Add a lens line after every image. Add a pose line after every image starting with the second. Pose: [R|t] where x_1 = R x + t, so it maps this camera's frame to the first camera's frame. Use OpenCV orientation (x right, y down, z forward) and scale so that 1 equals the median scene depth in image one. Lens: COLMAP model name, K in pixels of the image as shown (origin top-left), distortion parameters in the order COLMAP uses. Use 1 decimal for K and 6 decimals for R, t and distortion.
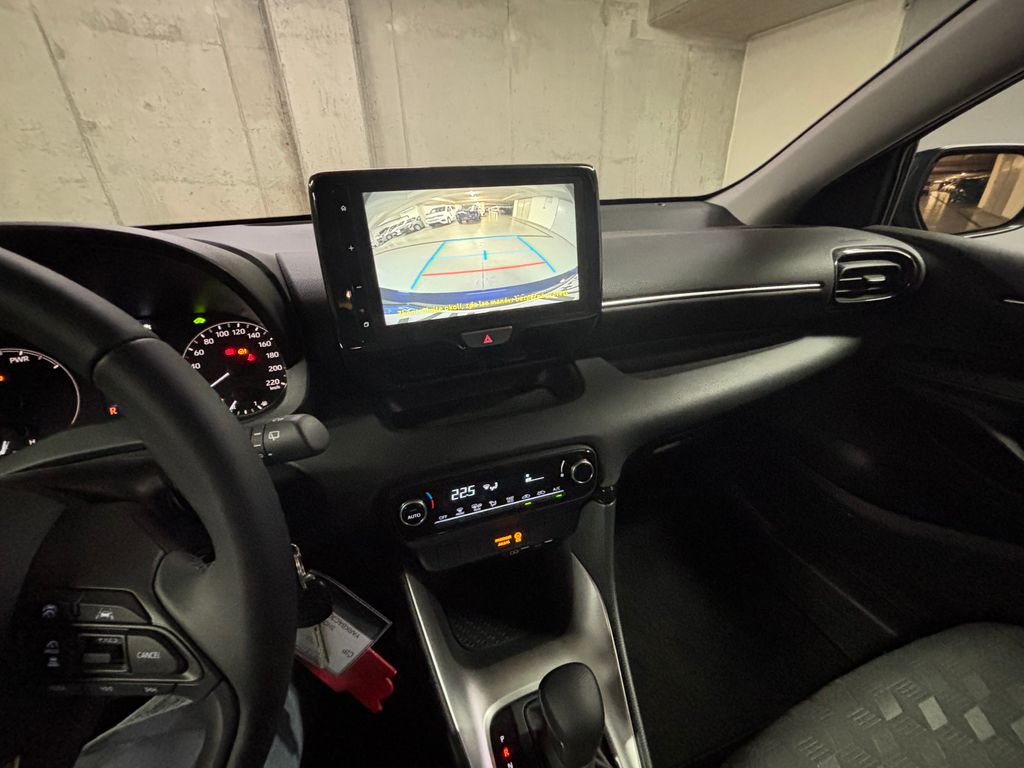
lens RADIAL K [[414.6, 0, 509.6], [0, 414.6, 378.2], [0, 0, 1]] dist [-0.001450, -0.000389]
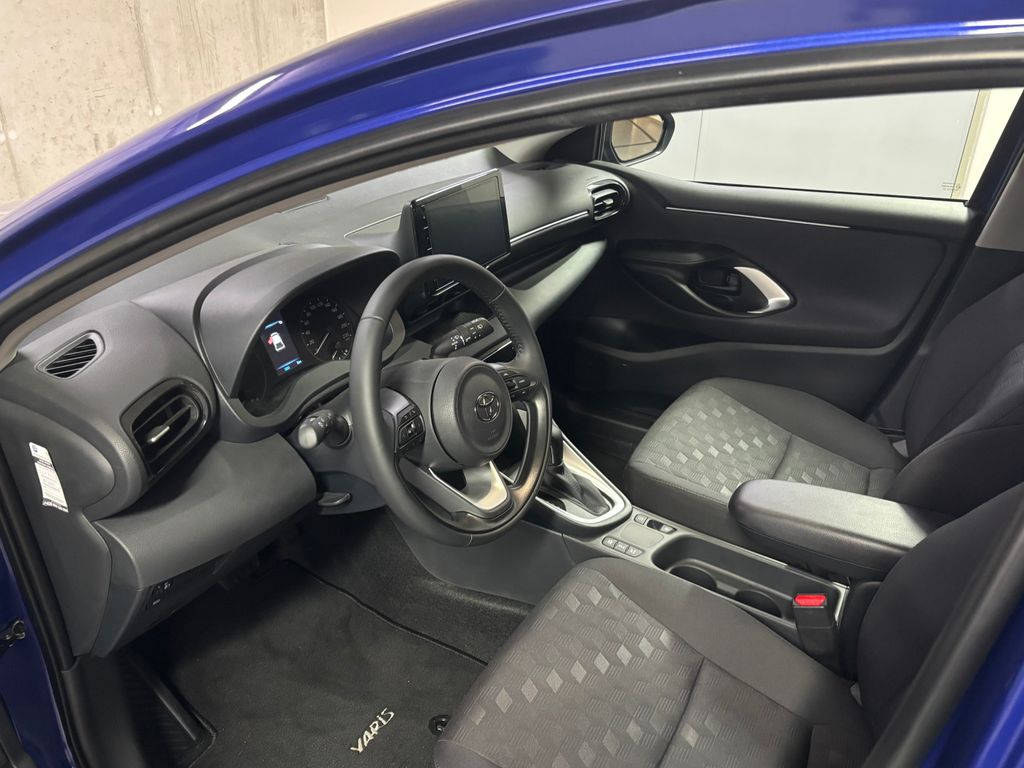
lens RADIAL K [[874.4, 0, 512.0], [0, 874.4, 384.0], [0, 0, 1]] dist [0.061946, -0.002443]
pose [[0.730767, -0.250560, 0.634980, -0.335852], [0.237997, 0.965351, 0.107023, -0.004152], [-0.639795, 0.072914, 0.765079, -0.252121]]
